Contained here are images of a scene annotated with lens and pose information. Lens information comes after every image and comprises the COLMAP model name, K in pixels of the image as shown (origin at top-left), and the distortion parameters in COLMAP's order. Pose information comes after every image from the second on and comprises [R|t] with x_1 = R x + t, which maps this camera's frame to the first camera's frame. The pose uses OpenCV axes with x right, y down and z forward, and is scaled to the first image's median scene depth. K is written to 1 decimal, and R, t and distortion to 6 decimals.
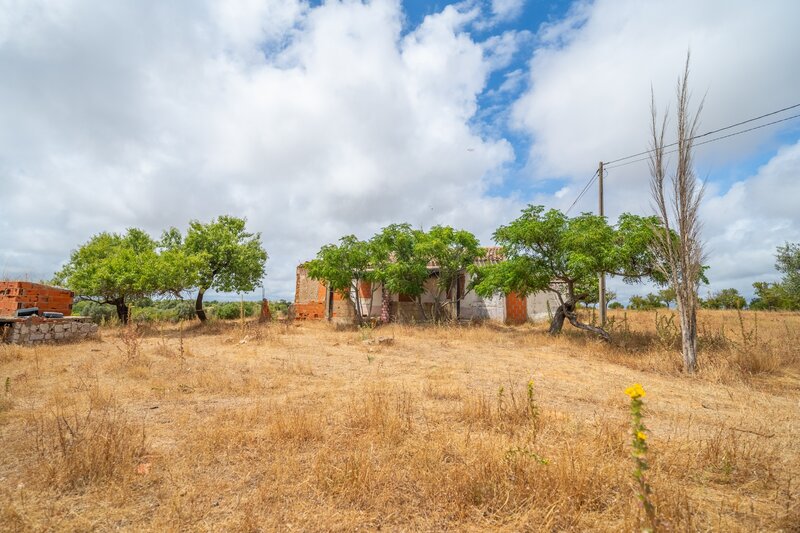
lens RADIAL K [[376.6, 0, 401.9], [0, 376.6, 266.9], [0, 0, 1]] dist [-0.000993, -0.000520]
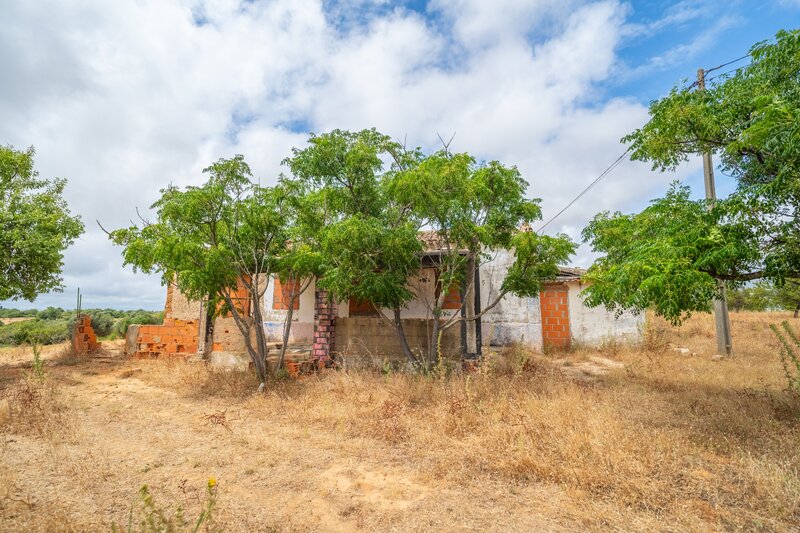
lens RADIAL K [[364.7, 0, 400.0], [0, 364.7, 266.5], [0, 0, 1]] dist [-0.000307, -0.000145]
pose [[0.990429, -0.001119, 0.138021, -0.009571], [0.002886, 0.999916, -0.012604, 0.030605], [-0.137995, 0.012881, 0.990349, 0.503481]]
